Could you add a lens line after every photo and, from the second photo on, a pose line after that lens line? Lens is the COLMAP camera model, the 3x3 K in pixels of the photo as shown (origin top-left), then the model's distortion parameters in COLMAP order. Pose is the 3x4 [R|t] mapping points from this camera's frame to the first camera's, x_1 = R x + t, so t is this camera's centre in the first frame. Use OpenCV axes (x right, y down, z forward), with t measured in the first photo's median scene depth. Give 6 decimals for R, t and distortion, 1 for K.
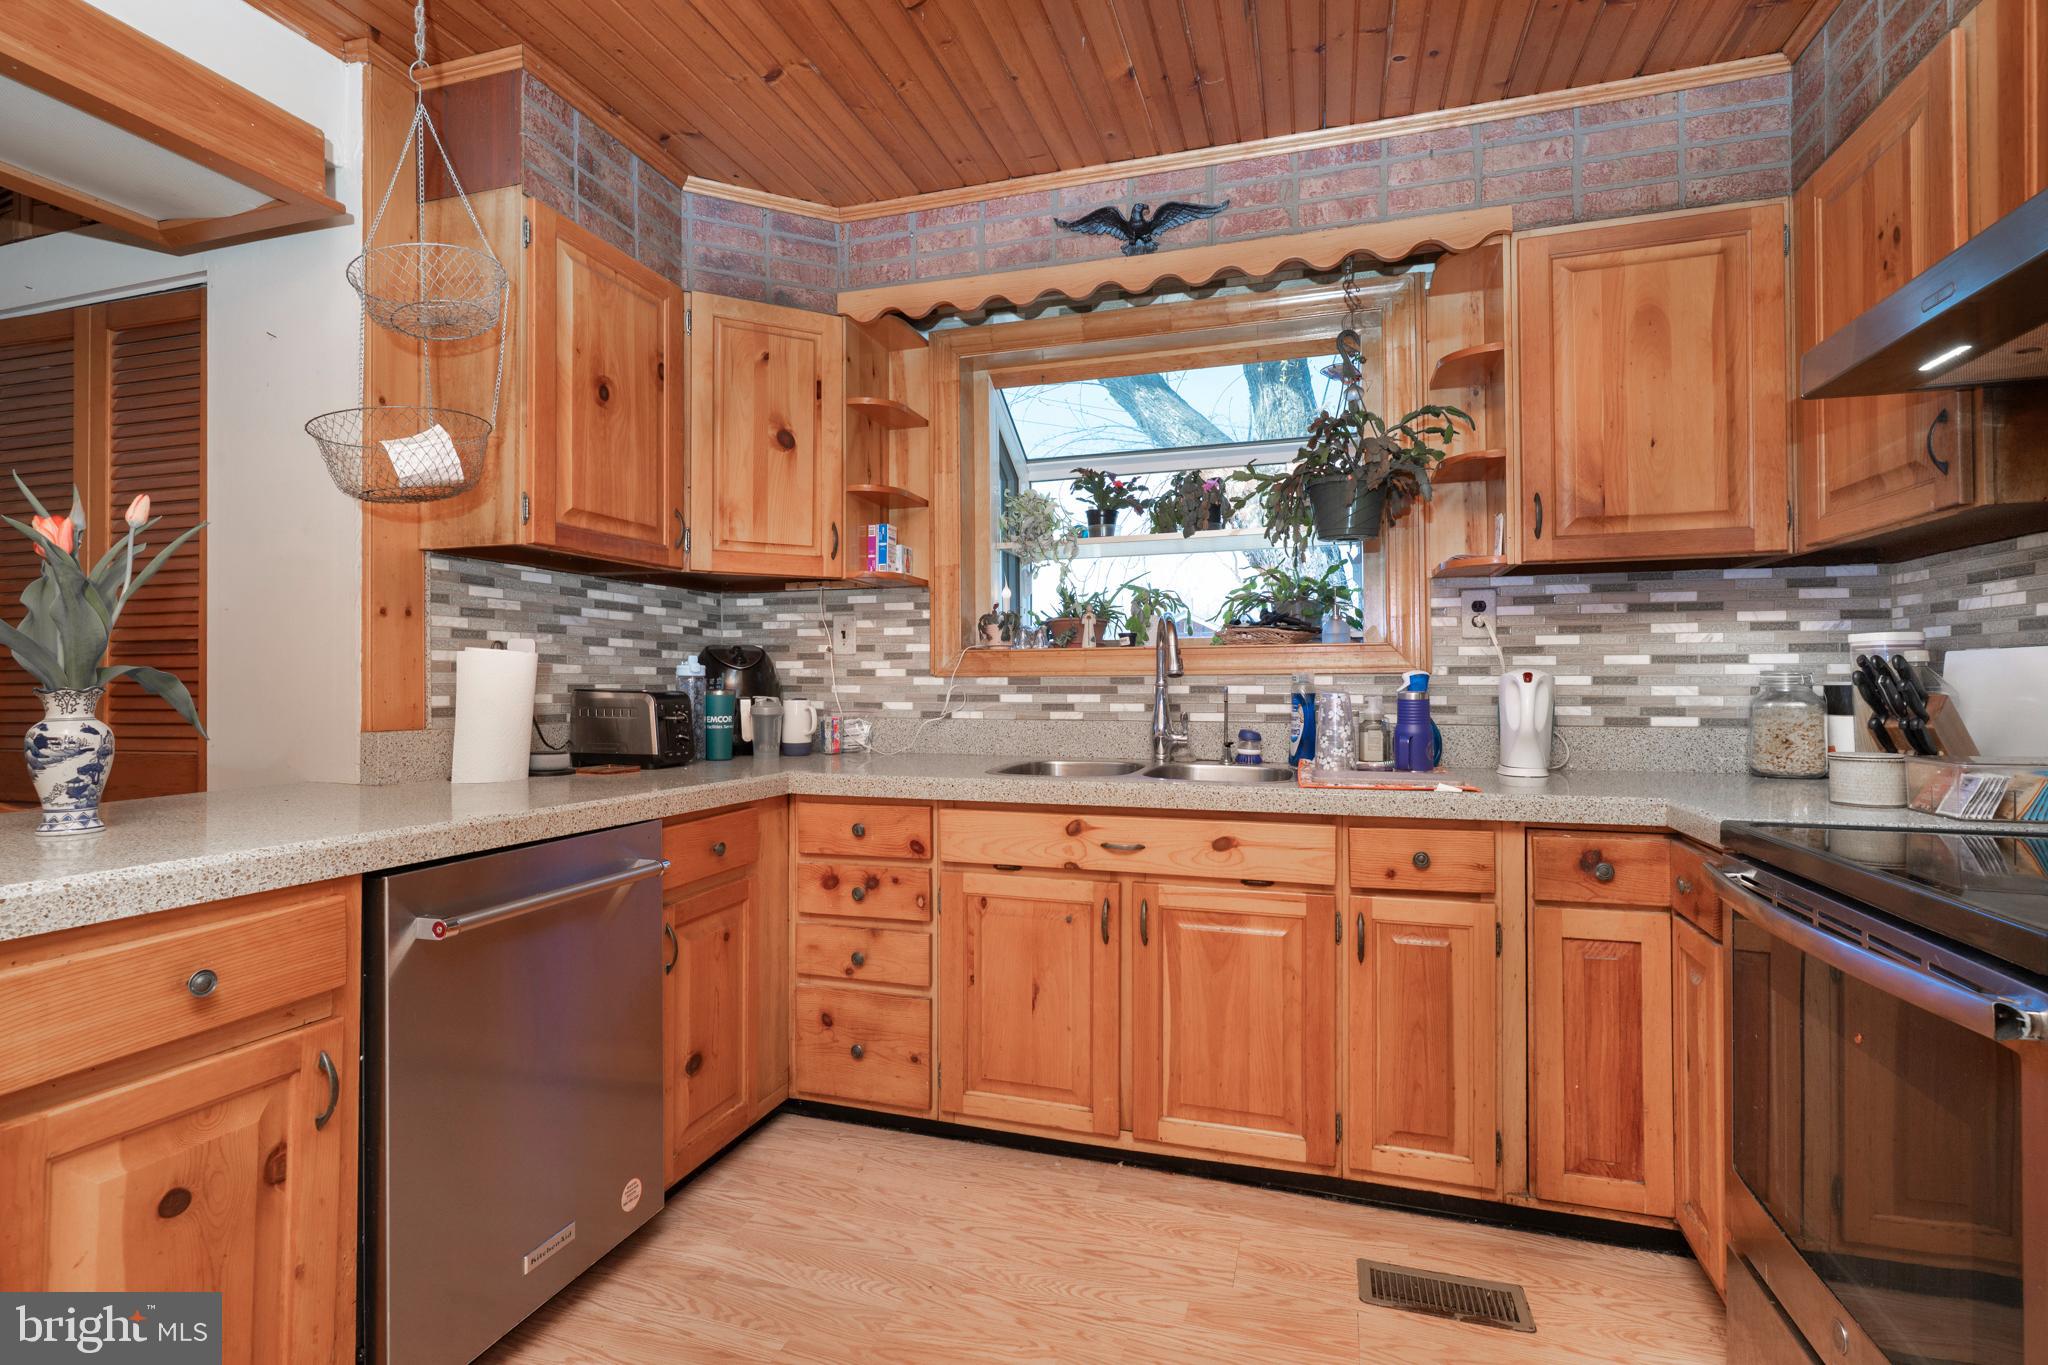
lens RADIAL K [[973.2, 0, 1023.0], [0, 973.2, 684.7], [0, 0, 1]] dist [-0.005606, 0.004240]
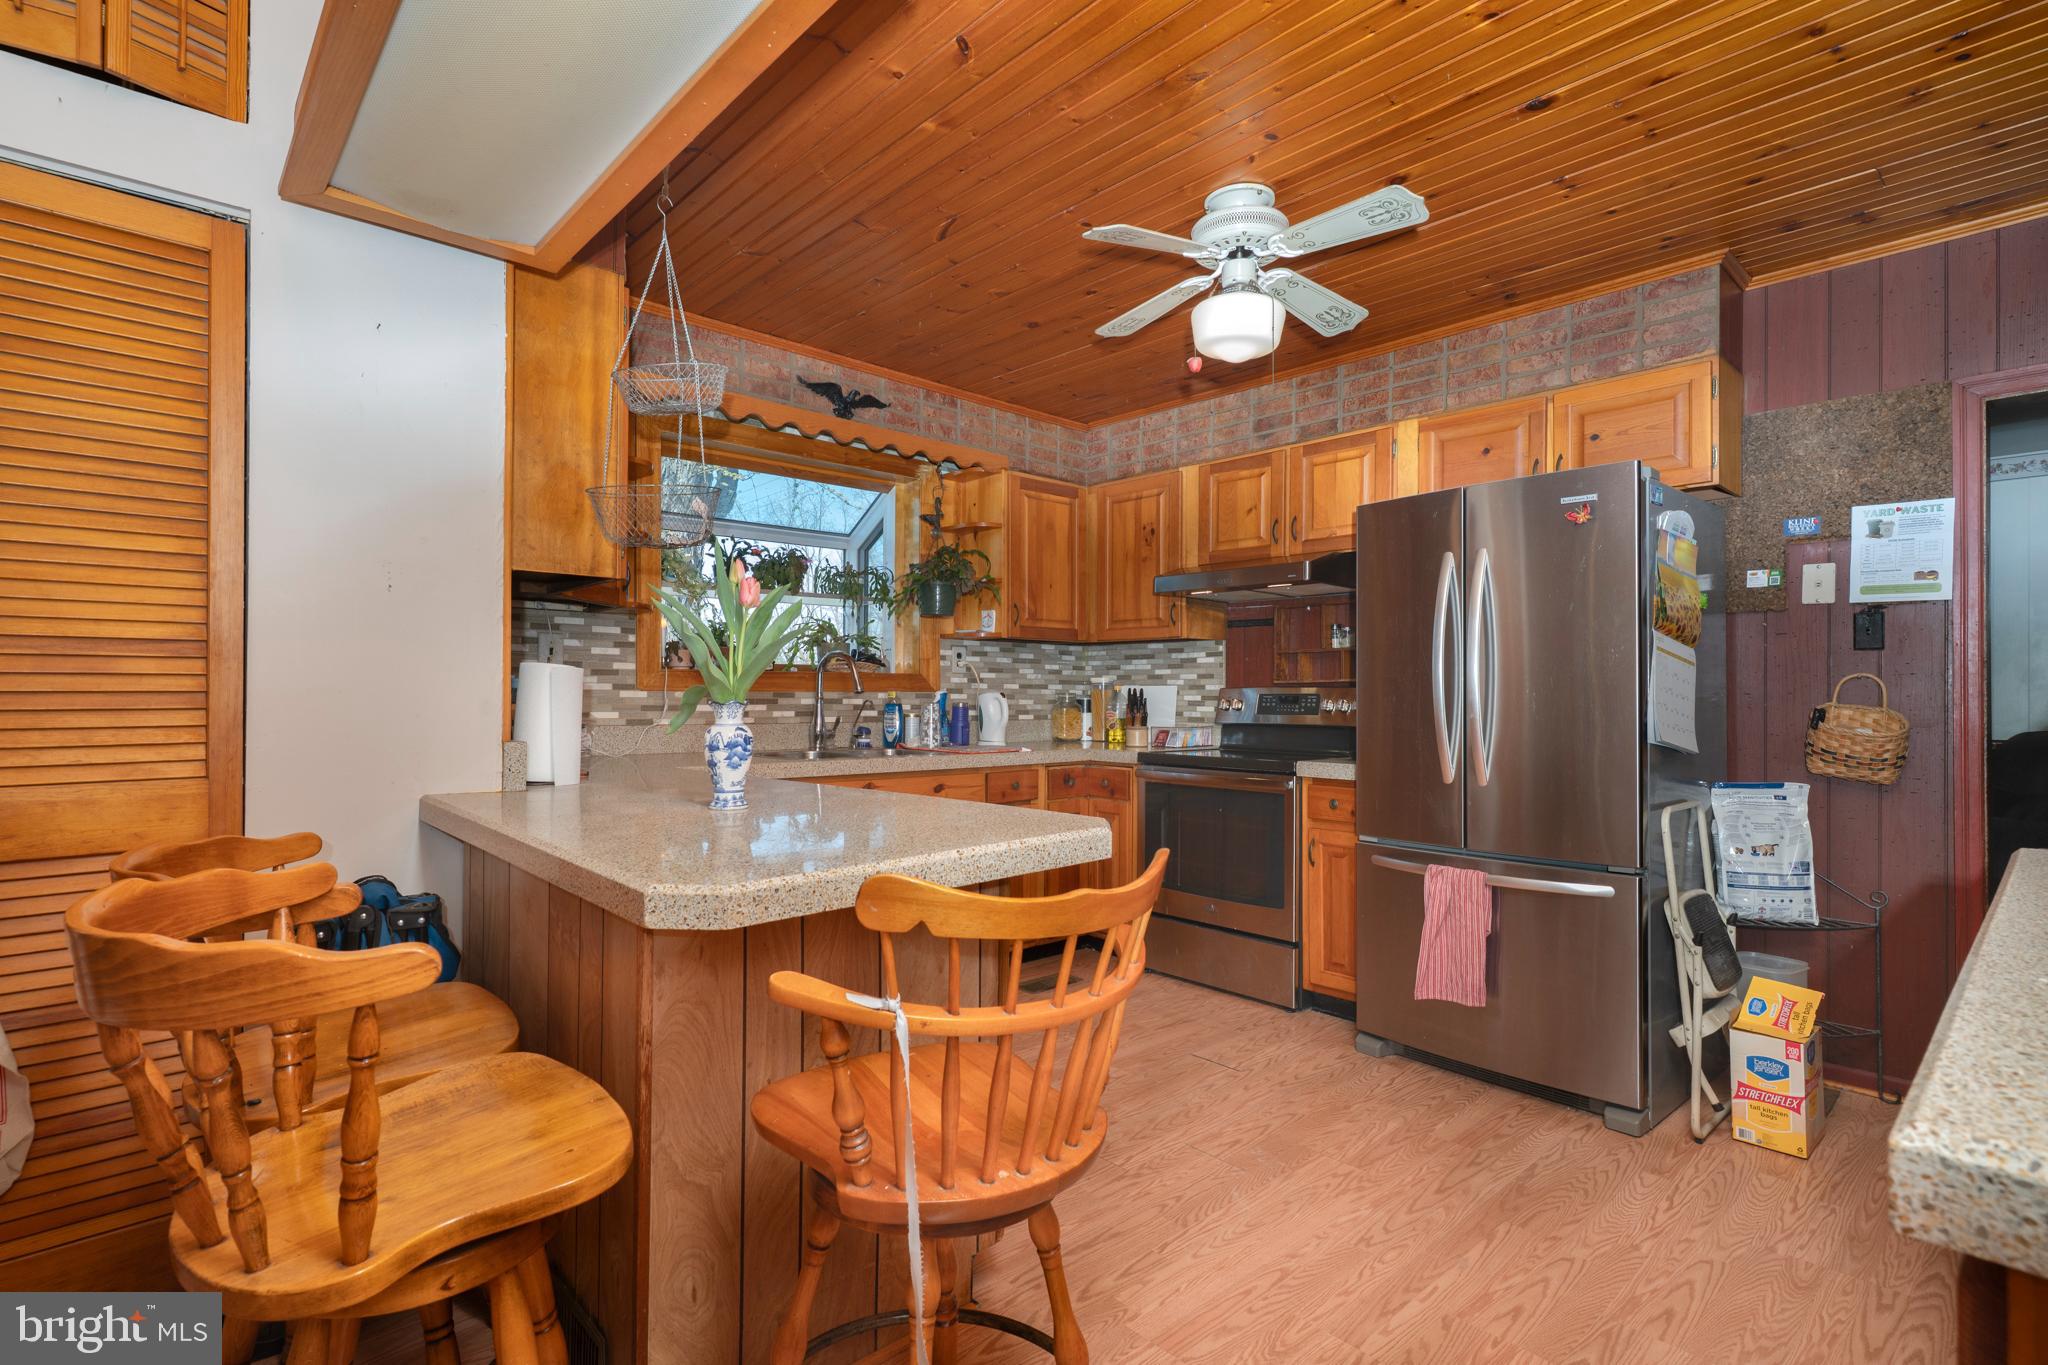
lens RADIAL K [[973.2, 0, 1025.0], [0, 973.2, 686.6], [0, 0, 1]] dist [-0.005606, 0.004240]
pose [[0.496953, 0.012544, 0.867687, -1.060959], [-0.006705, 0.999921, -0.010615, -0.004074], [-0.867752, -0.000543, 0.496998, -0.015164]]
